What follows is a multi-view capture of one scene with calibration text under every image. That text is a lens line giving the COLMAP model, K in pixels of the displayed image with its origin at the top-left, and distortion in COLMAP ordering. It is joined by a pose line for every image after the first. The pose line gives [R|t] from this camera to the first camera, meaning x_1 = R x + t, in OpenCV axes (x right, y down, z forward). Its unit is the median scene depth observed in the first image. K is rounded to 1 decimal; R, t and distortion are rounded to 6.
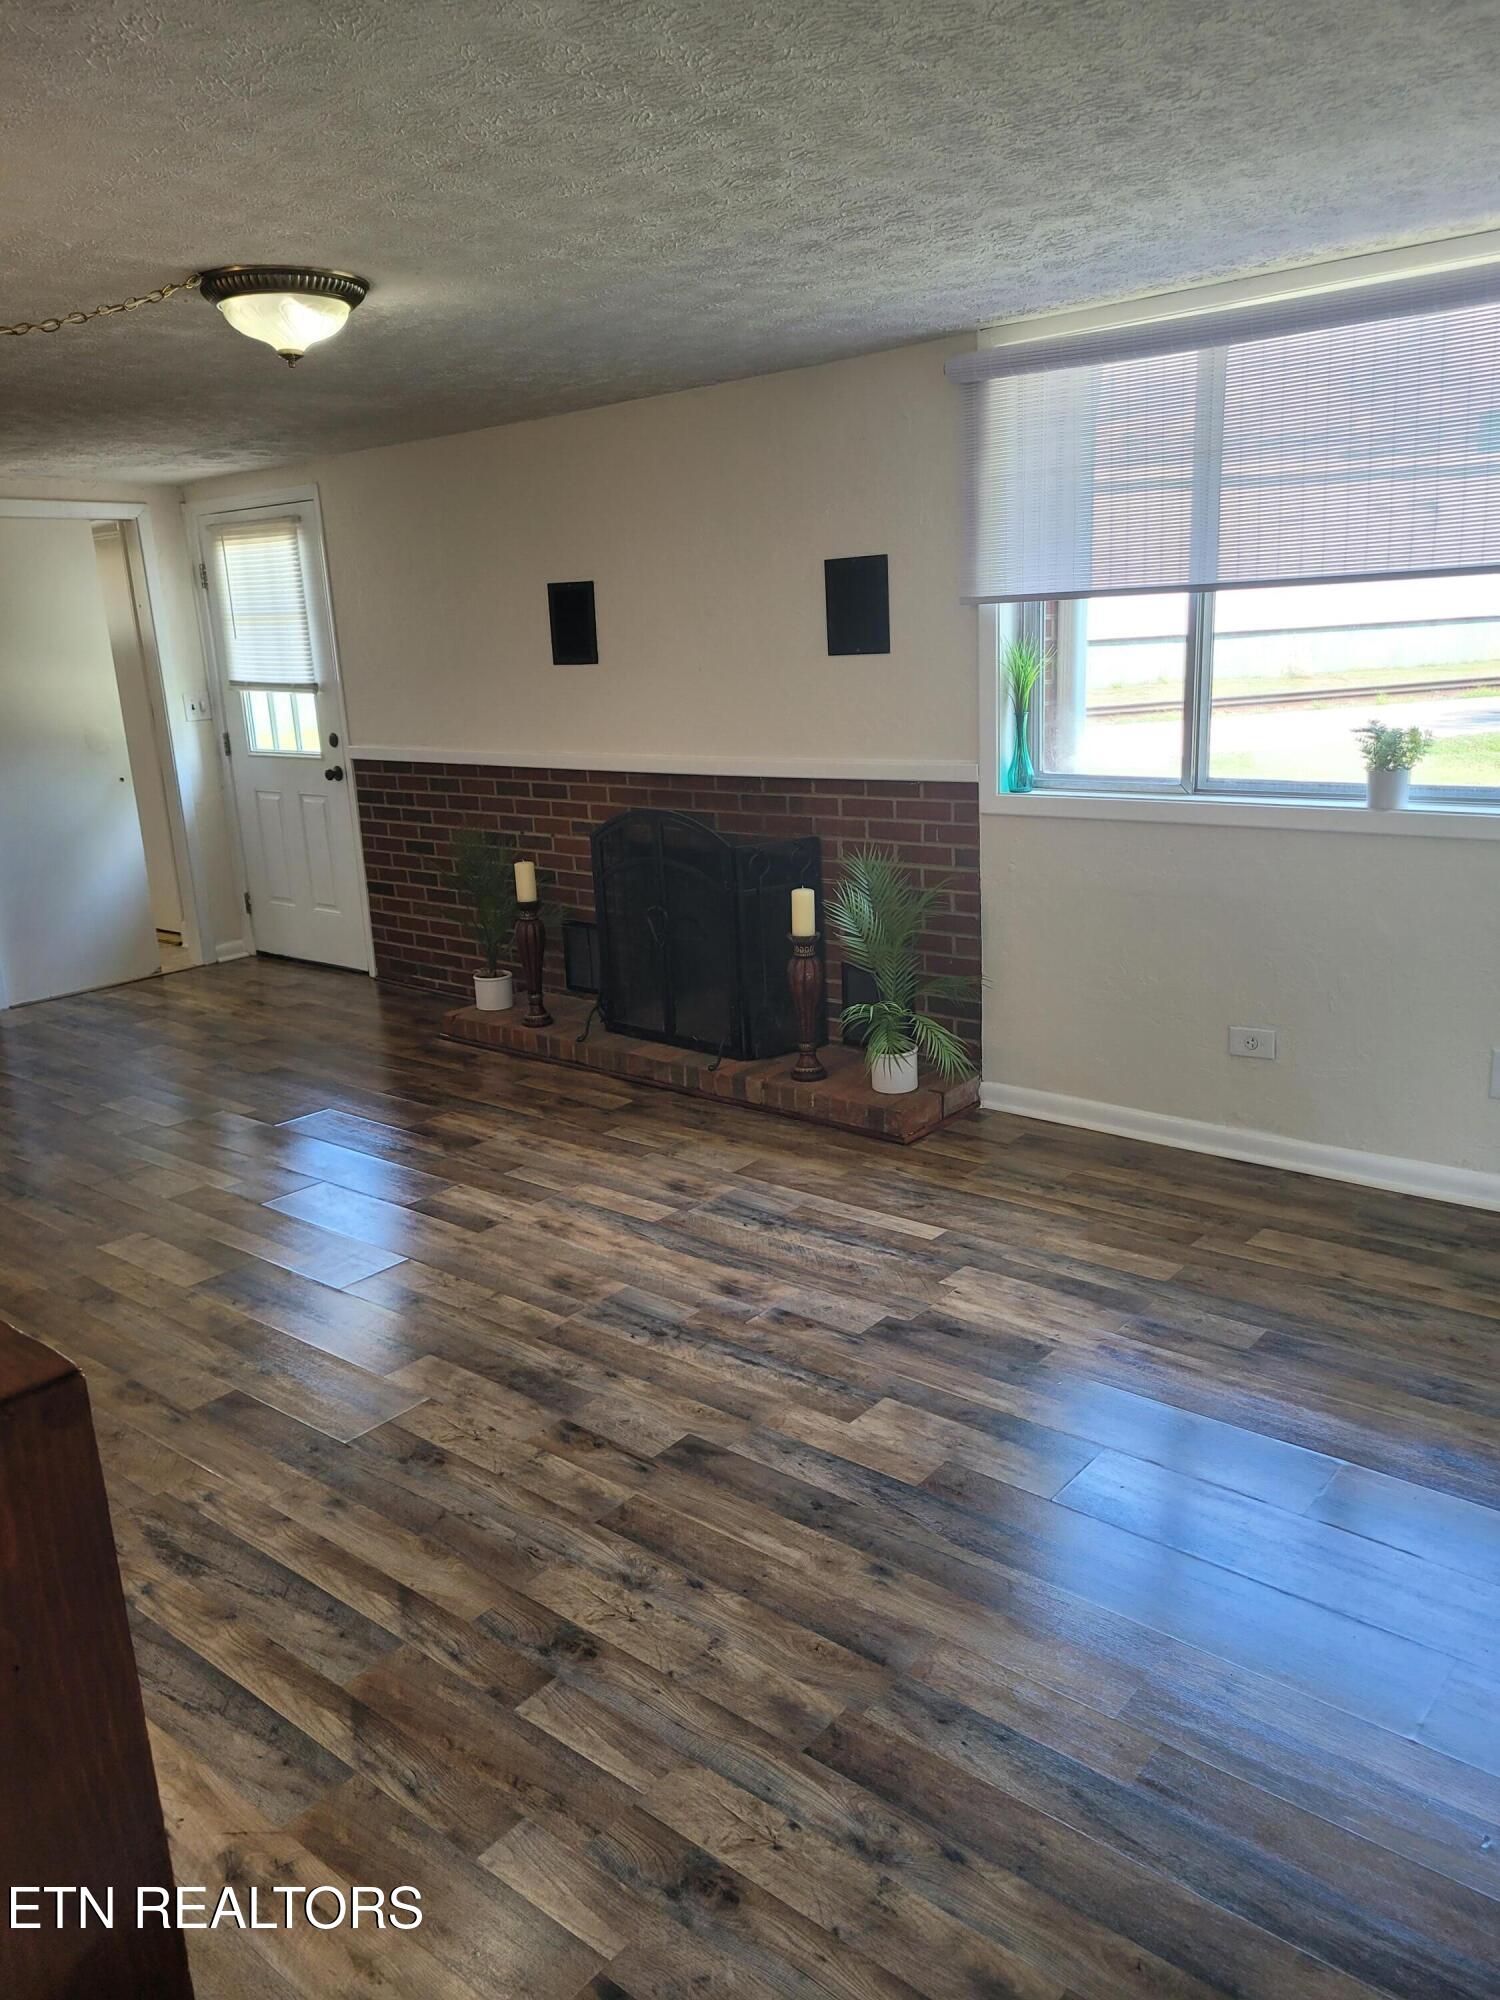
lens RADIAL K [[1501.2, 0, 758.0], [0, 1501.2, 1001.0], [0, 0, 1]] dist [0.061319, -0.045876]
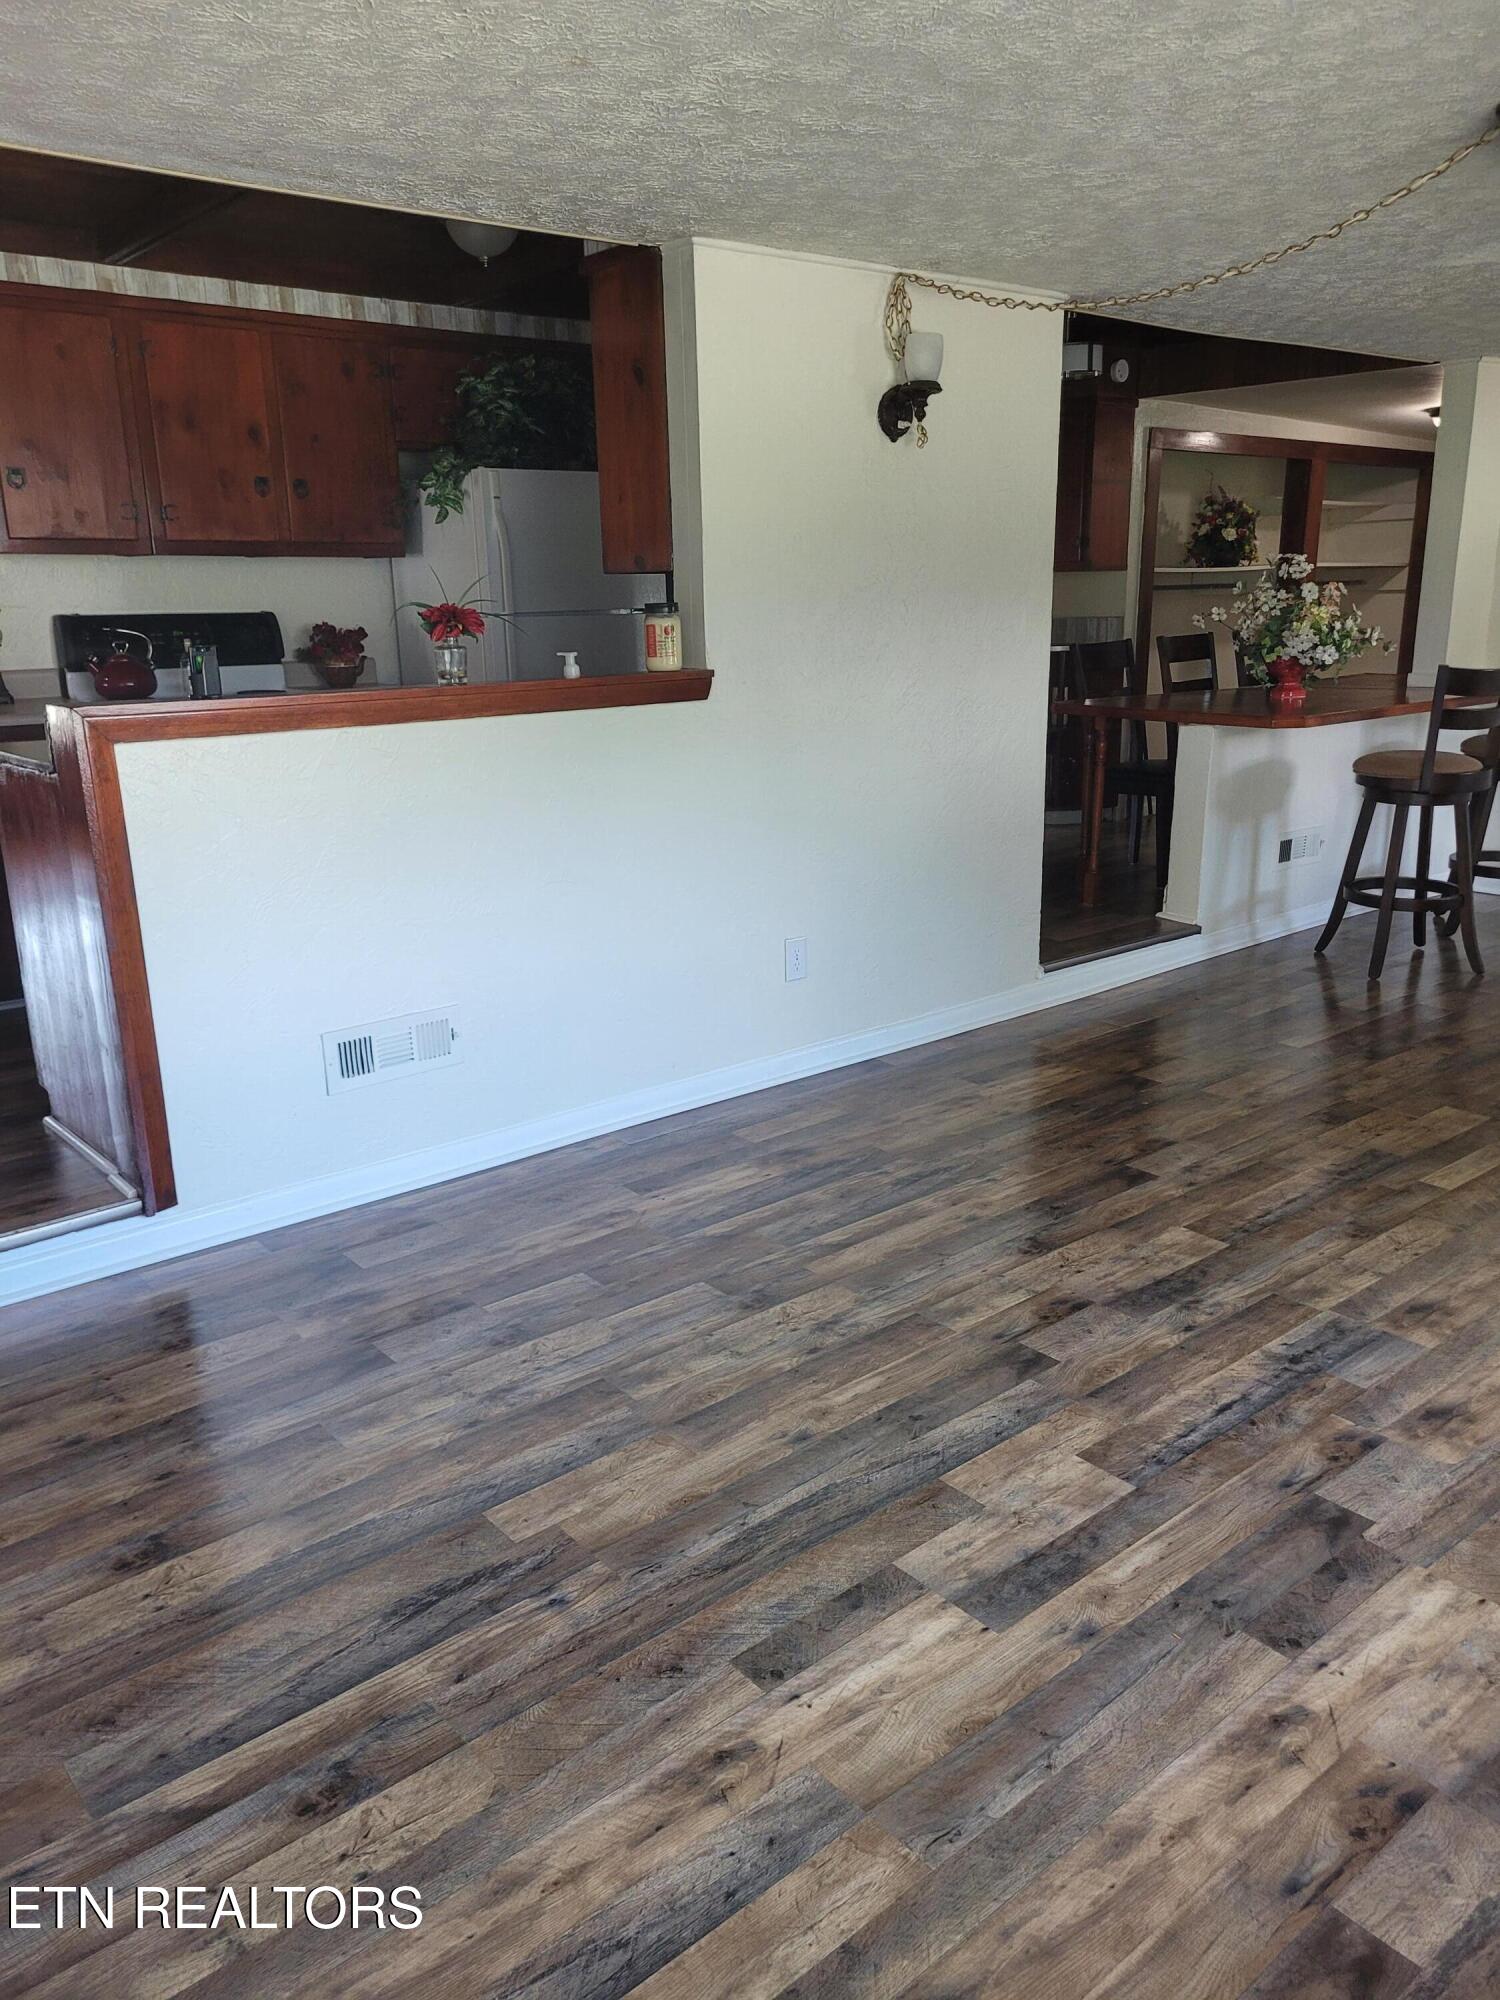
lens RADIAL K [[1481.9, 0, 727.2], [0, 1481.9, 1005.5], [0, 0, 1]] dist [0.055811, -0.038717]
pose [[-0.188412, 0.312092, -0.931182, 0.808189], [-0.216654, 0.911595, 0.349364, -0.209468], [0.957895, 0.267568, -0.104139, 0.821198]]
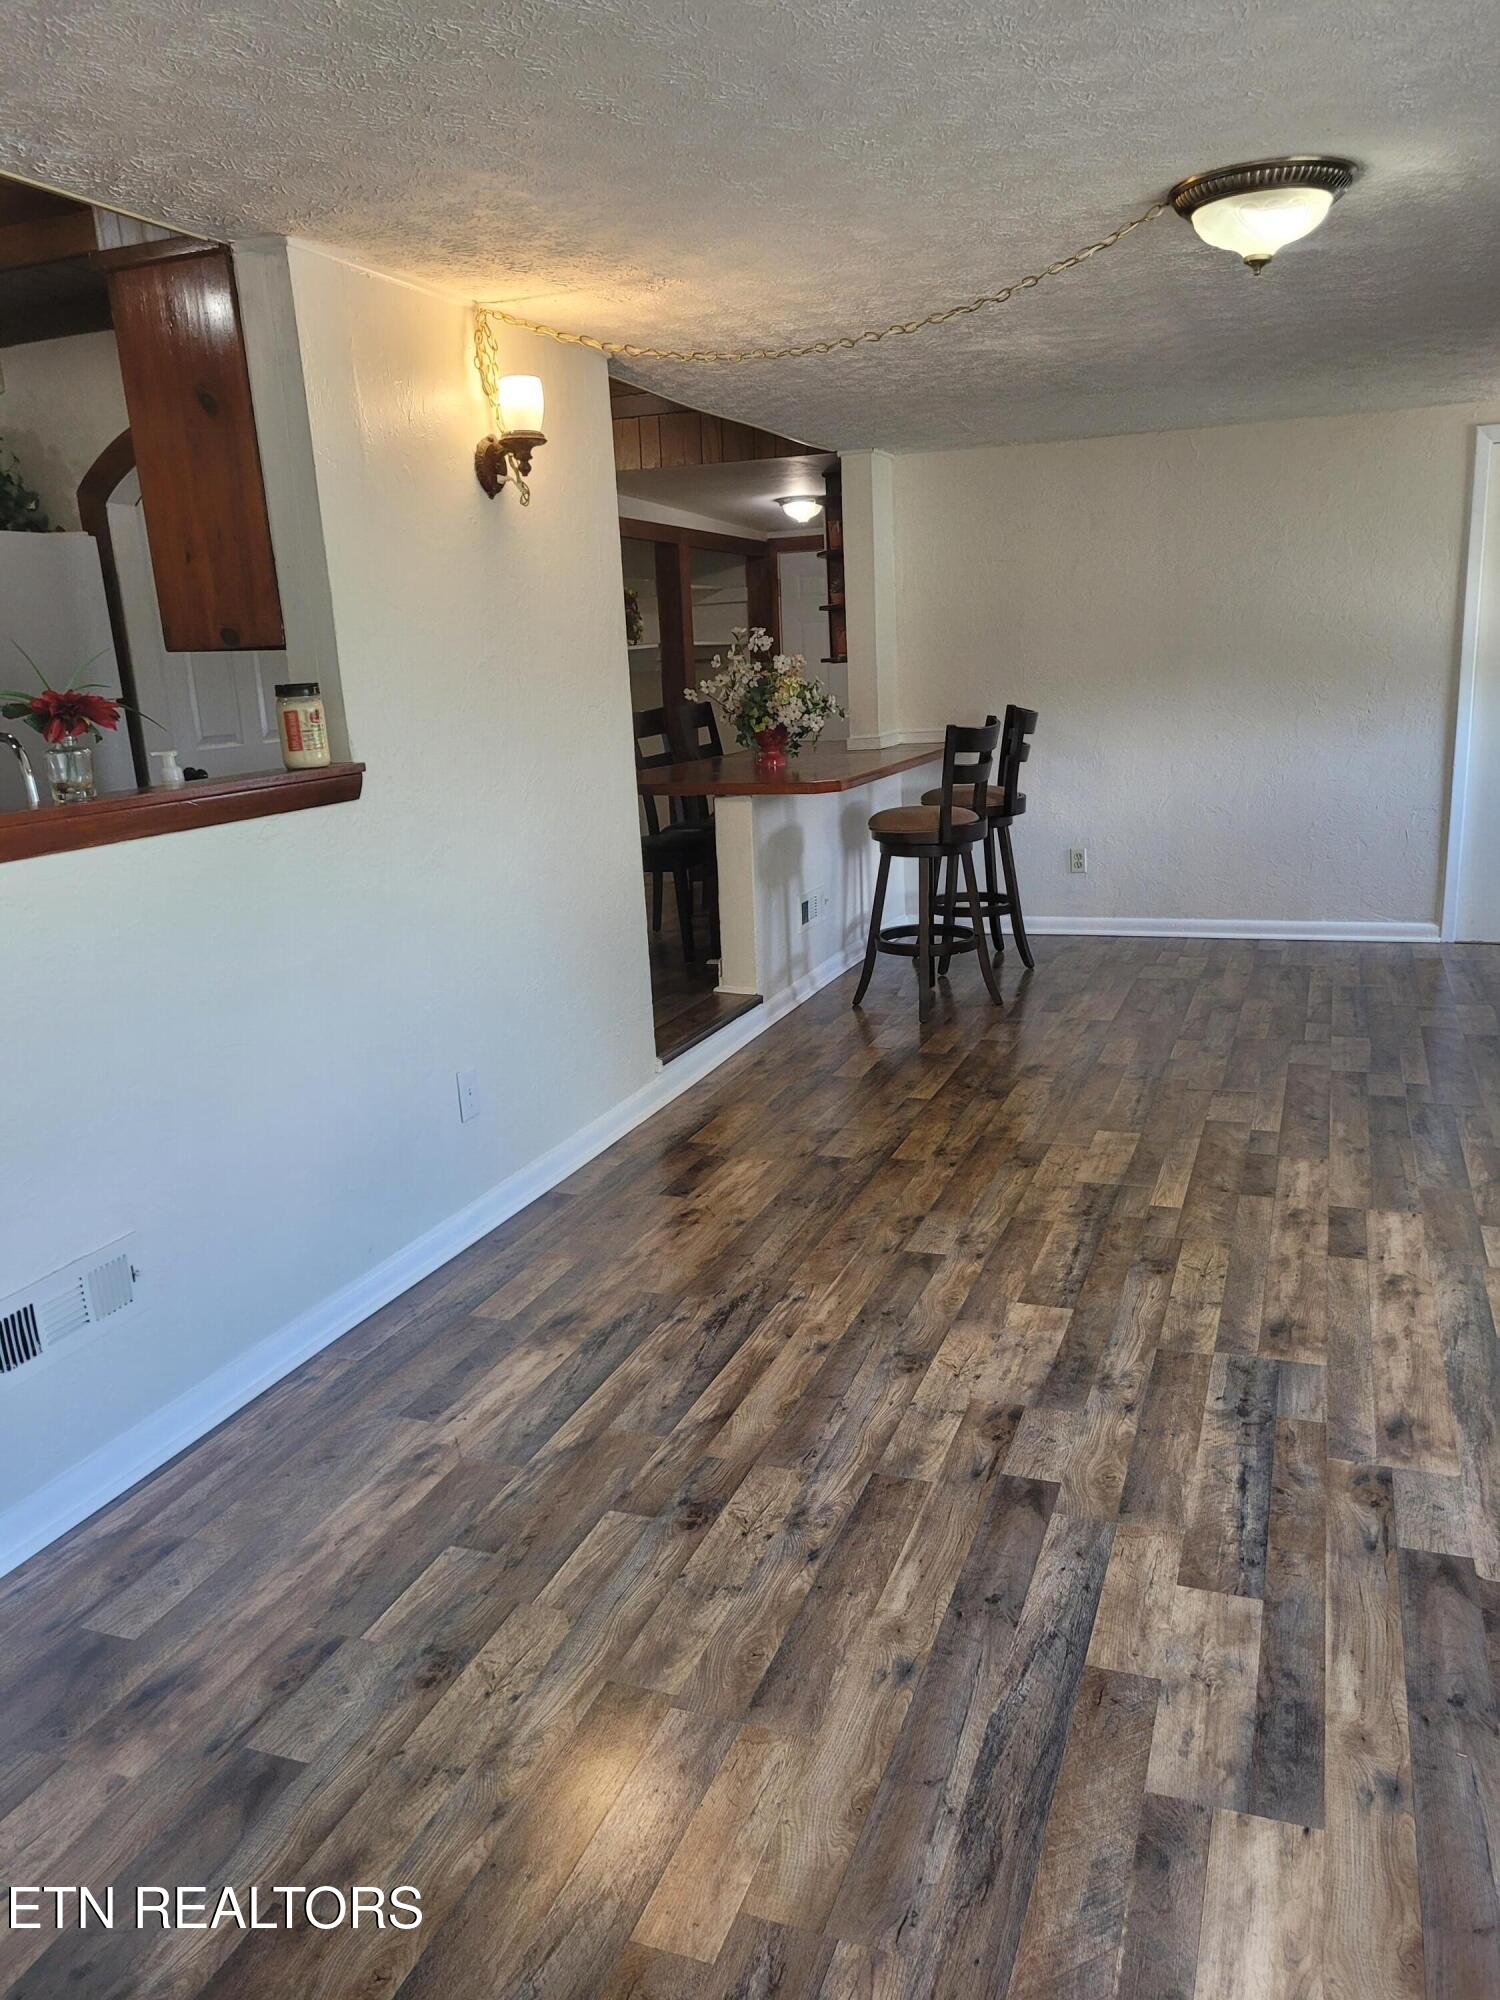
lens RADIAL K [[1490.8, 0, 742.1], [0, 1490.8, 1019.9], [0, 0, 1]] dist [0.062475, -0.048250]
pose [[0.322974, 0.255554, -0.911252, 0.617394], [-0.201620, 0.959329, 0.197577, -0.107445], [0.924682, 0.119914, 0.361364, 0.471596]]
